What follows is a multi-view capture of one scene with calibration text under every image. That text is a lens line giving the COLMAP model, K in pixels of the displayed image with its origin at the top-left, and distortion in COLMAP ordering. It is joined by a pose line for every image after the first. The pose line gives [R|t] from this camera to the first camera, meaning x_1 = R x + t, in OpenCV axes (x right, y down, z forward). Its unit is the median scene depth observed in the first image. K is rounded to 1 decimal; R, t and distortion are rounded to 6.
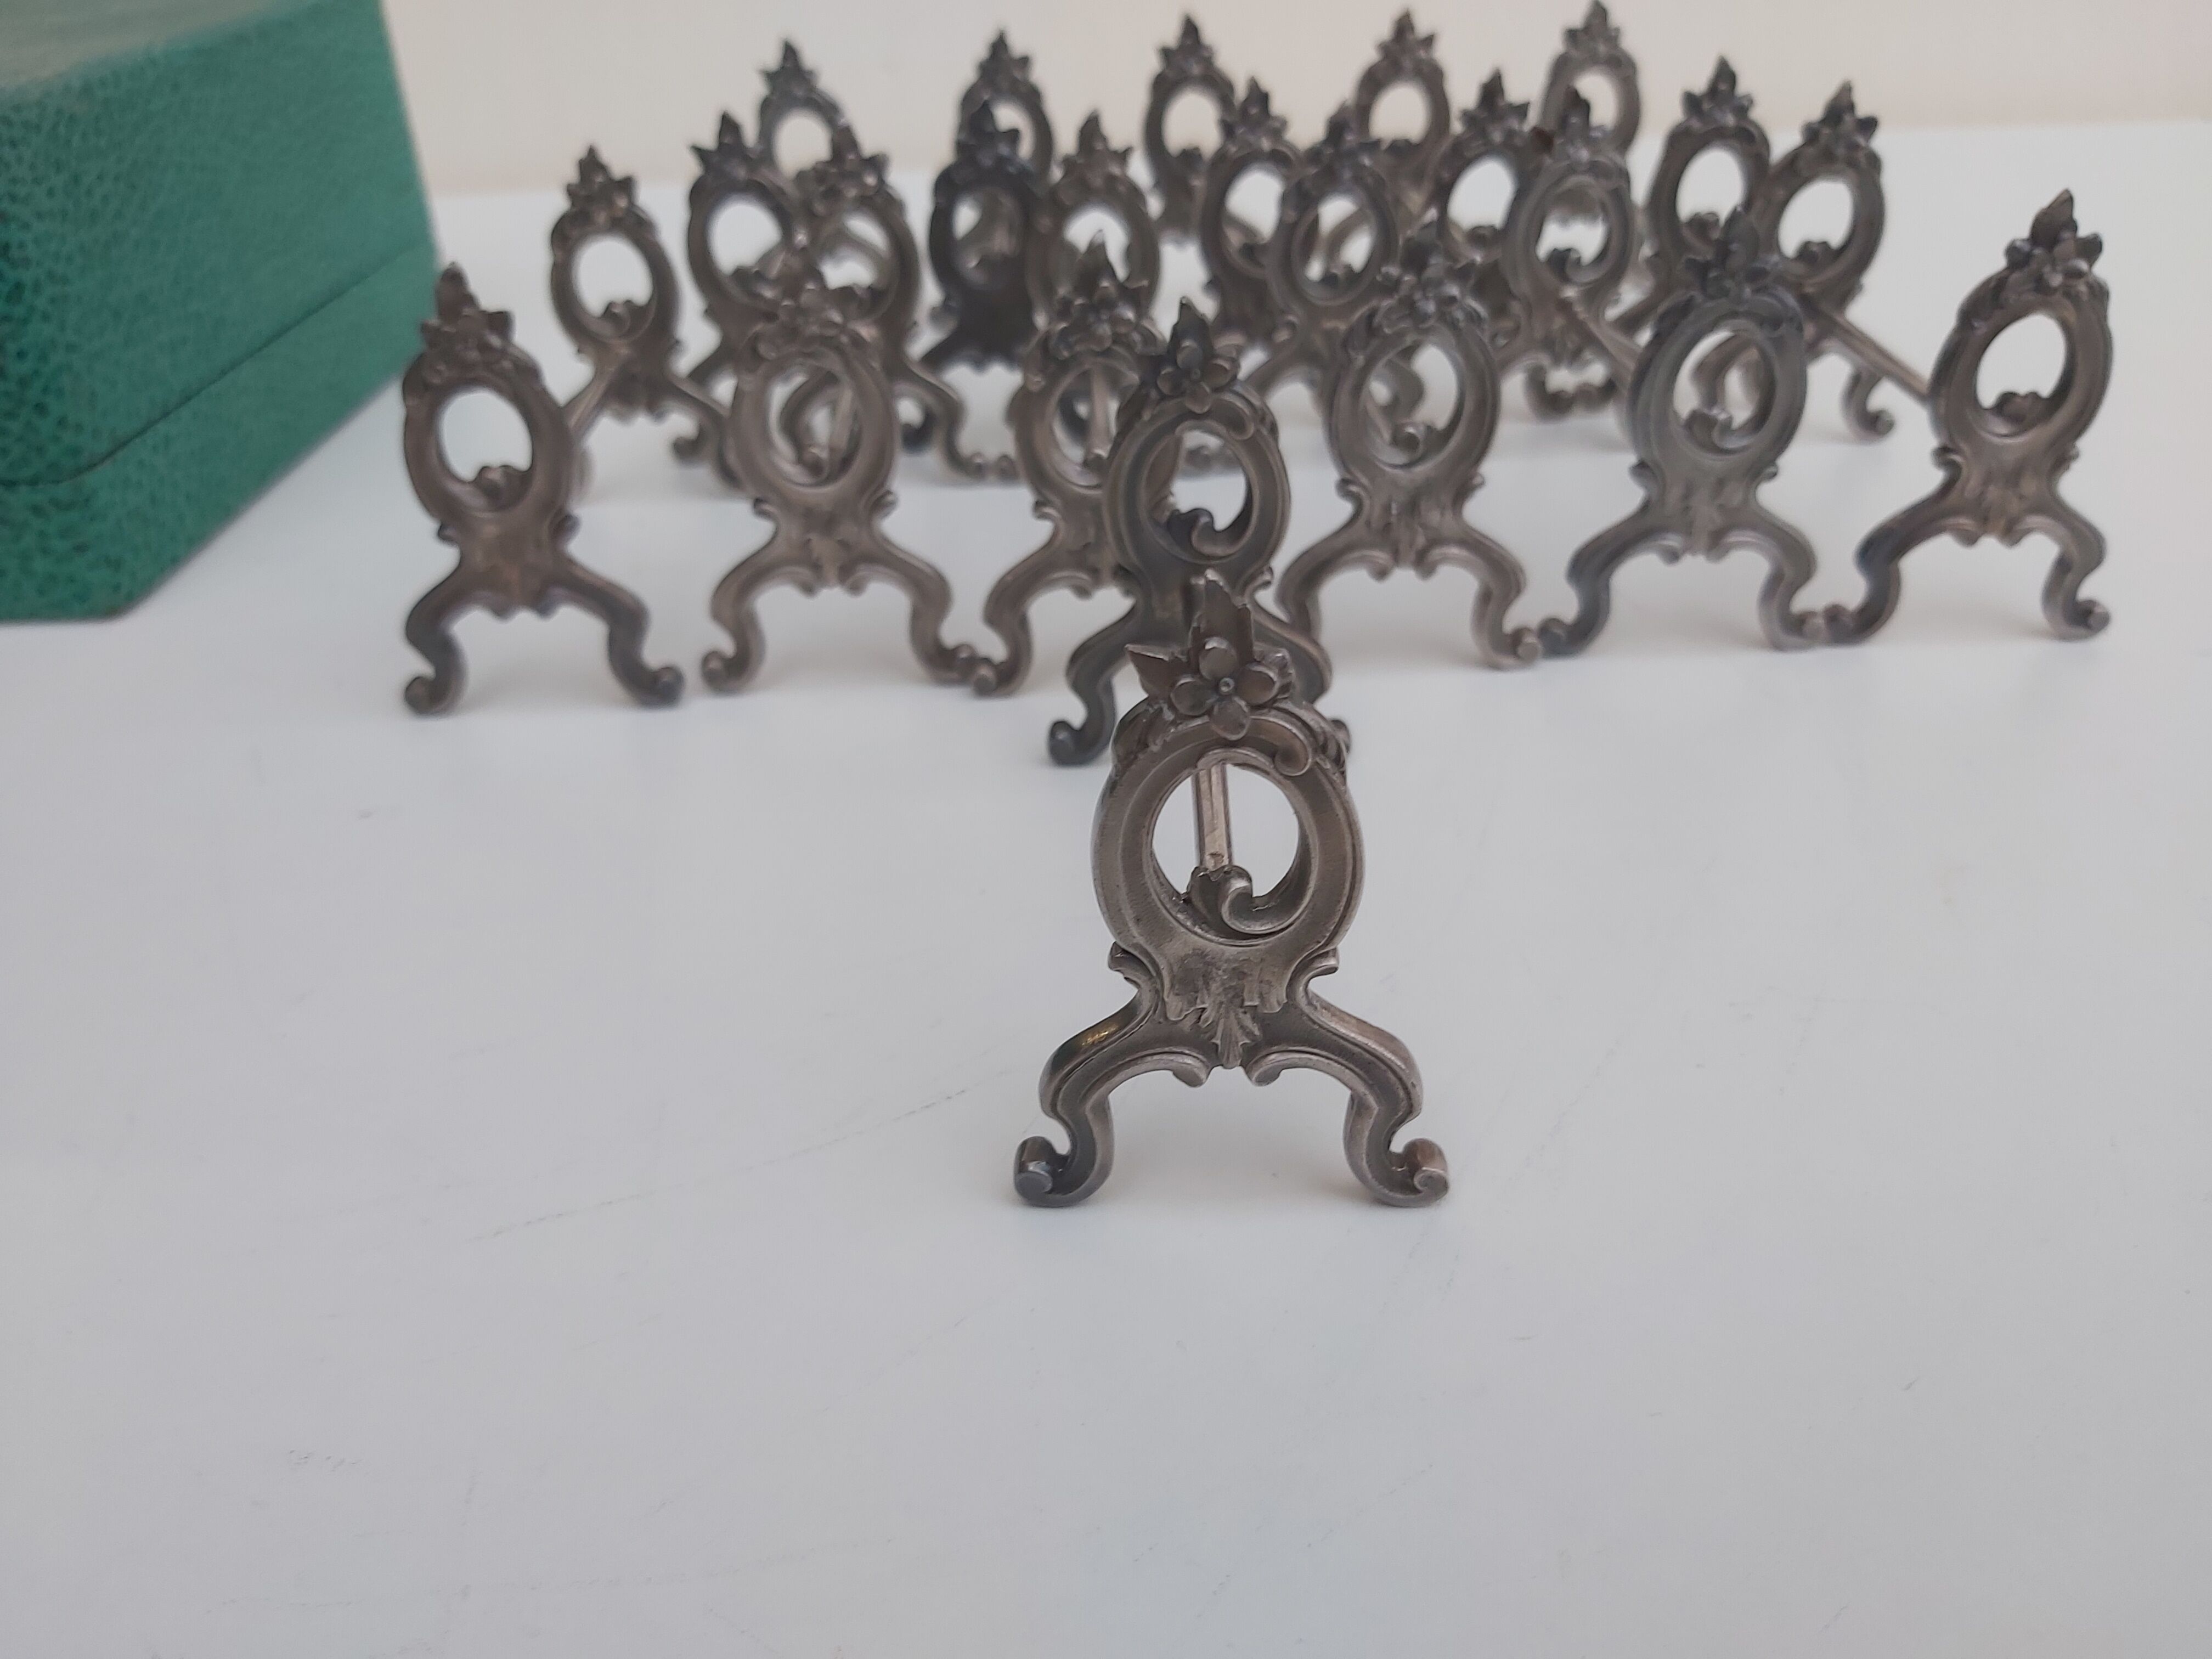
lens RADIAL K [[1861.3, 0, 1107.3], [0, 1861.3, 827.4], [0, 0, 1]] dist [0.040510, -0.180065]
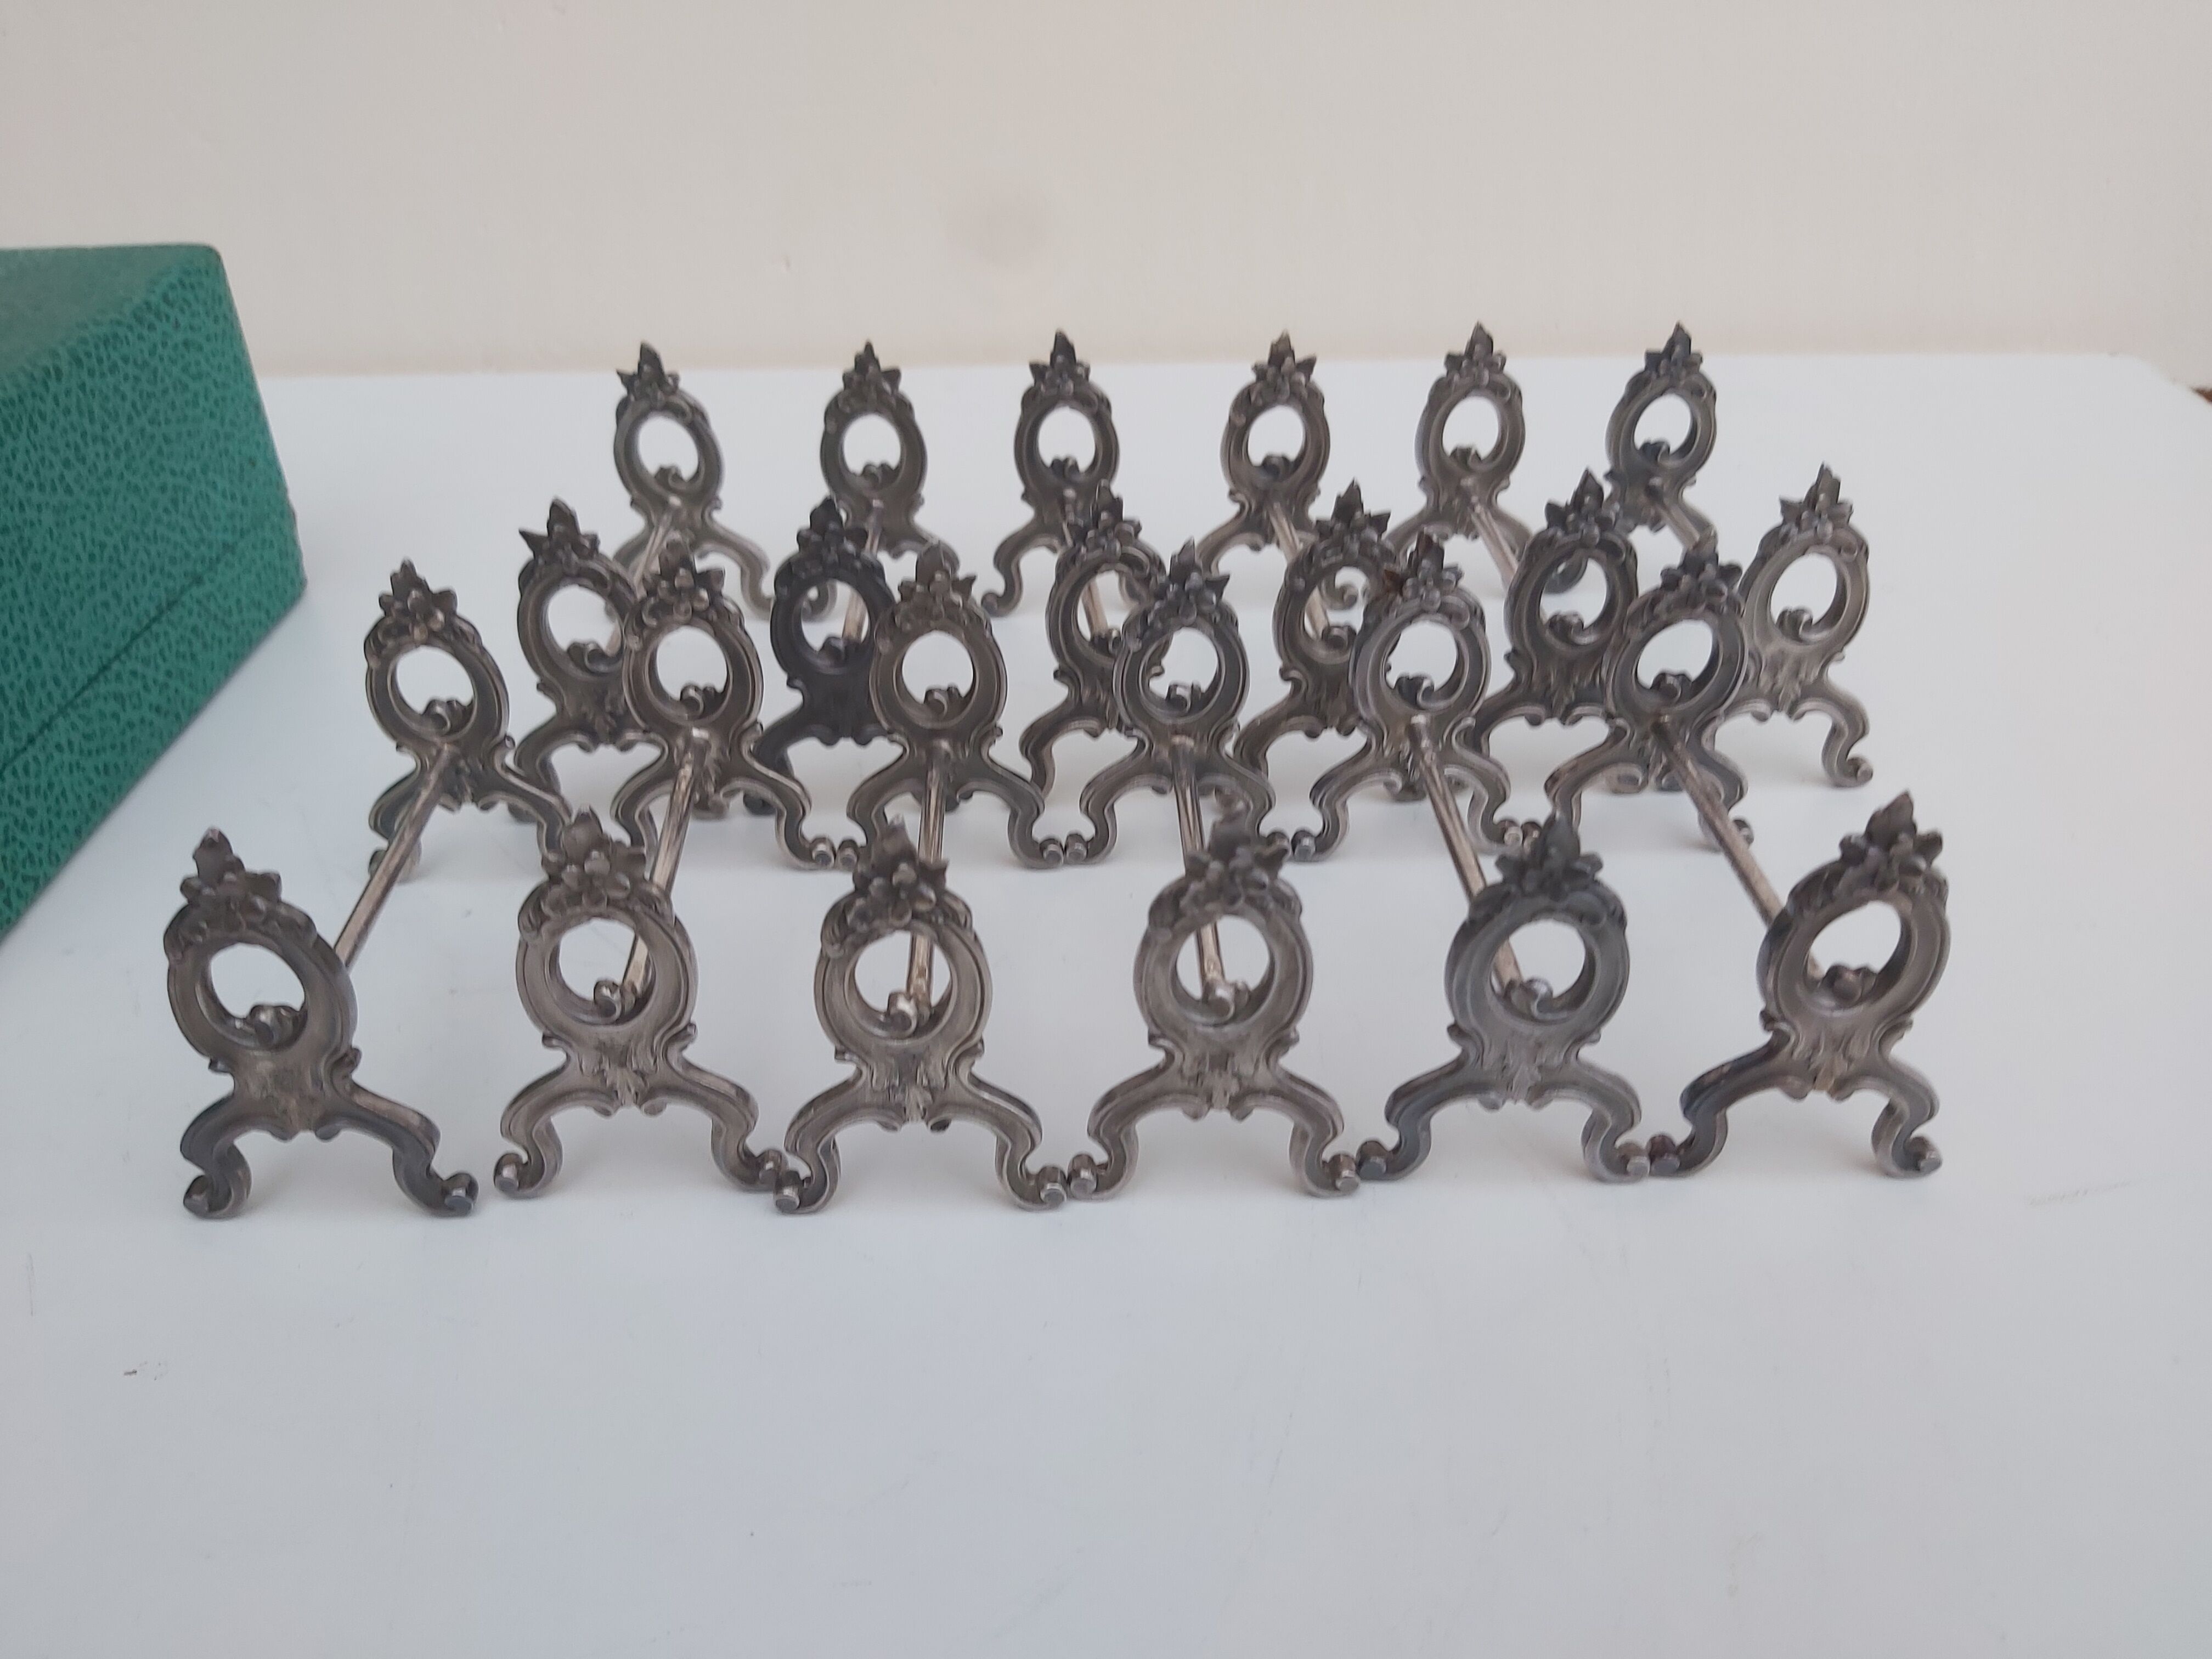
lens RADIAL K [[1839.0, 0, 1099.0], [0, 1839.0, 843.9], [0, 0, 1]] dist [0.062607, -0.197692]
pose [[0.999344, 0.024525, 0.026637, 0.065930], [-0.025232, 0.999329, 0.026554, -0.293252], [-0.025968, -0.027209, 0.999292, 0.041404]]
